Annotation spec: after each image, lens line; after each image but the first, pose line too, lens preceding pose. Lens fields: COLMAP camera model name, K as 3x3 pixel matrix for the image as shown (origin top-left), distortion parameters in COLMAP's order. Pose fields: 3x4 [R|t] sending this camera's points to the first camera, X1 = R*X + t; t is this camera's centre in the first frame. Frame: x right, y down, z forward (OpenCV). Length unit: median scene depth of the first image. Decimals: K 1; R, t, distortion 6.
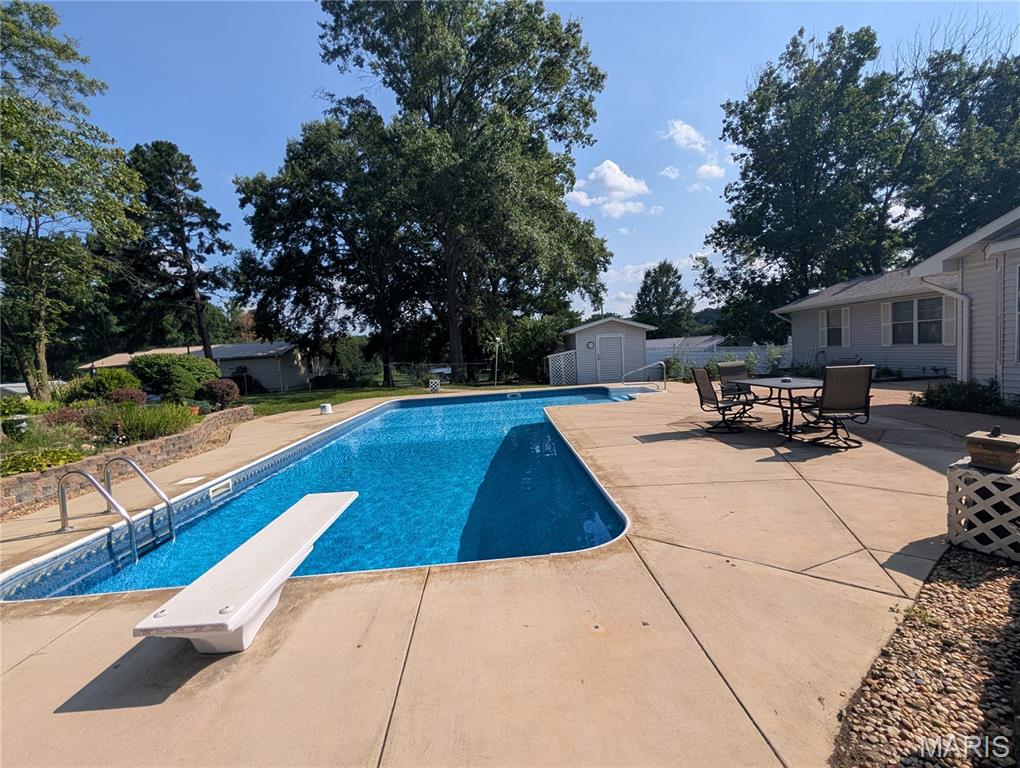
lens RADIAL K [[442.1, 0, 510.0], [0, 442.1, 384.0], [0, 0, 1]] dist [-0.001117, -0.000070]
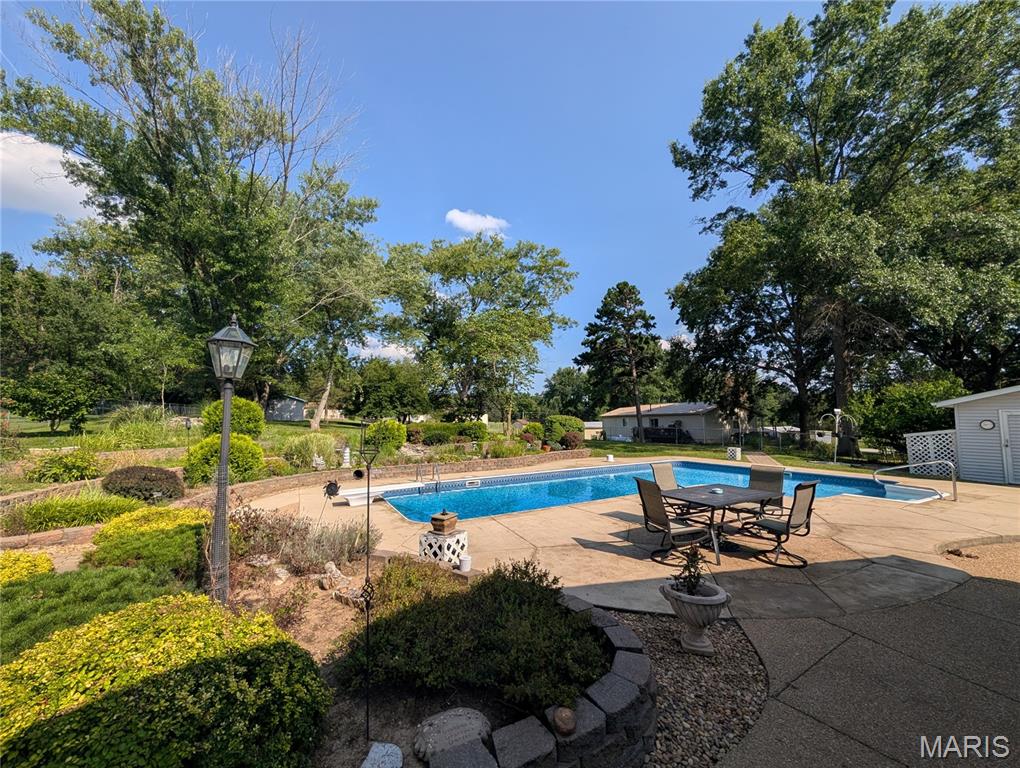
lens RADIAL K [[385.4, 0, 510.0], [0, 385.4, 384.0], [0, 0, 1]] dist [-0.001115, 0.000025]
pose [[0.447560, -0.028838, -0.893789, 0.294825], [-0.083260, 0.993795, -0.073756, -0.033551], [0.890369, 0.107427, 0.442382, 0.037636]]
